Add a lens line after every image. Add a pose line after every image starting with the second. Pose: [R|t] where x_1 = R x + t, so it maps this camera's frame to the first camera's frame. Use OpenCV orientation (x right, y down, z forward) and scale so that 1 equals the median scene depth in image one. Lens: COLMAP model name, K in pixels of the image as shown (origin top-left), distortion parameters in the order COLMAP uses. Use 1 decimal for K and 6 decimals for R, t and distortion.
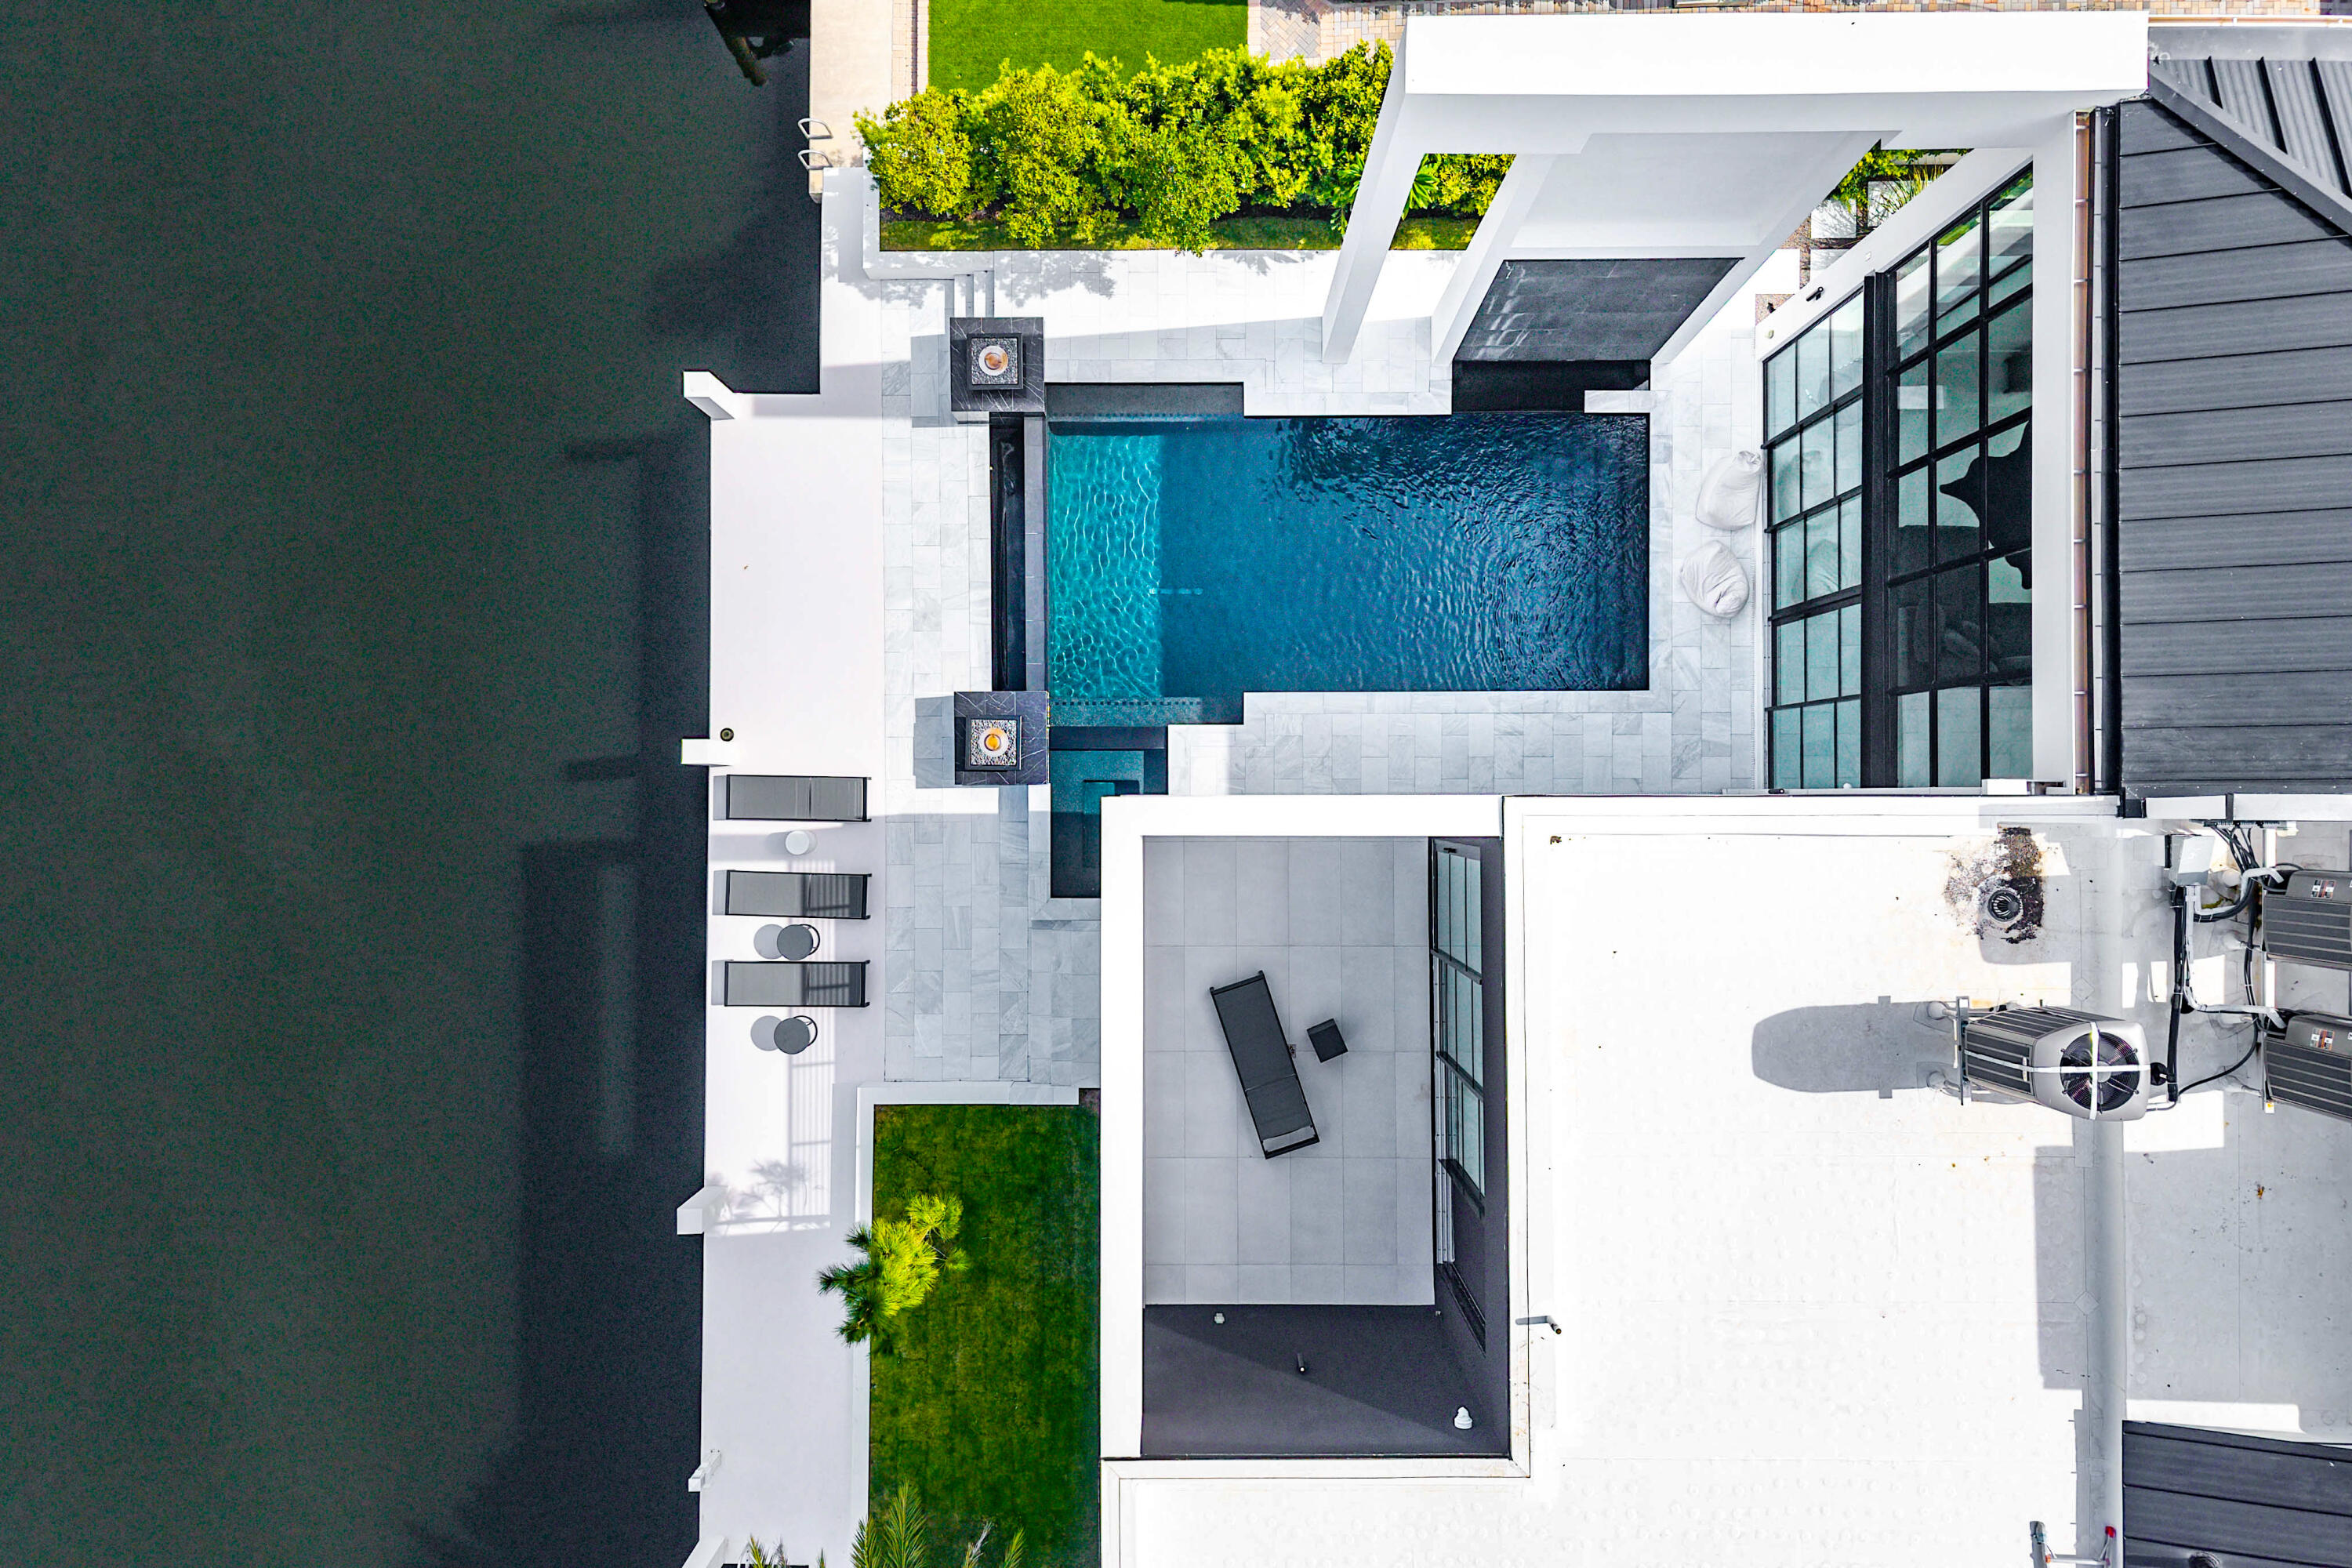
lens RADIAL K [[1660.8, 0, 1099.3], [0, 1660.8, 777.8], [0, 0, 1]] dist [0.028931, 0.000968]
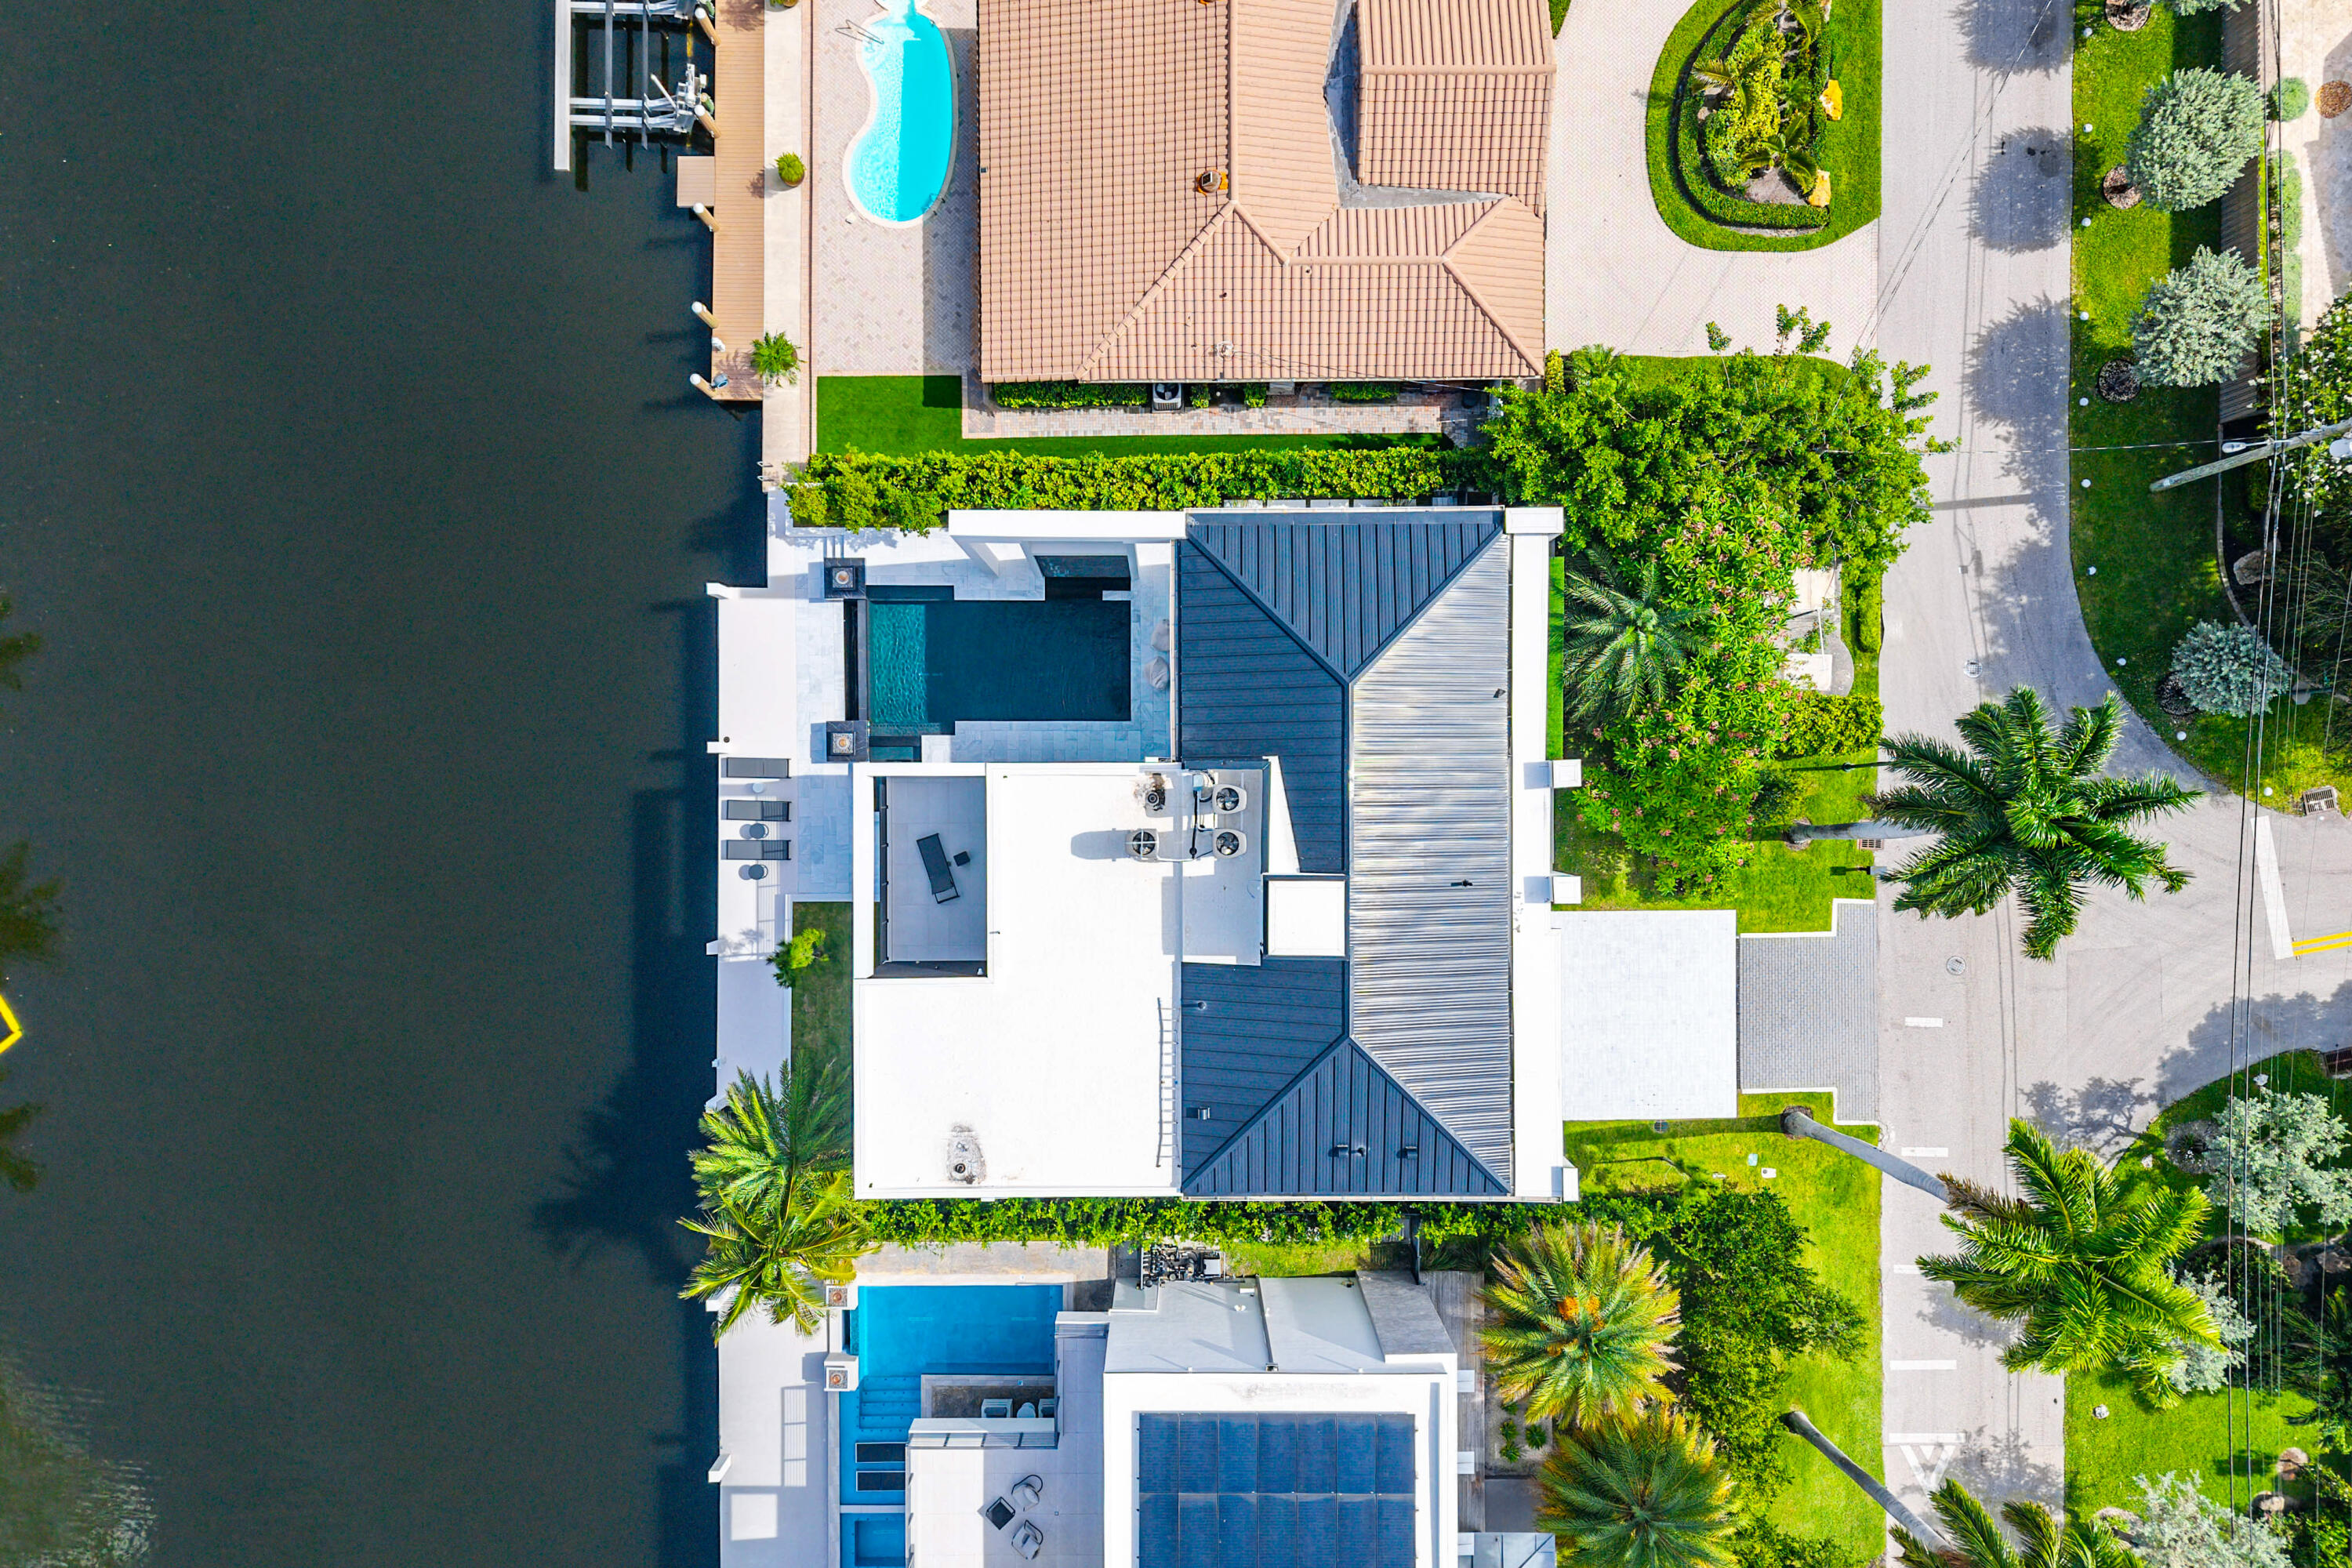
lens RADIAL K [[1645.2, 0, 1173.9], [0, 1645.2, 823.5], [0, 0, 1]] dist [-0.005262, -0.001973]
pose [[0.998784, -0.001379, 0.049290, 0.275855], [-0.000186, 0.999496, 0.031729, 0.016961], [-0.049309, -0.031700, 0.998280, -1.277249]]
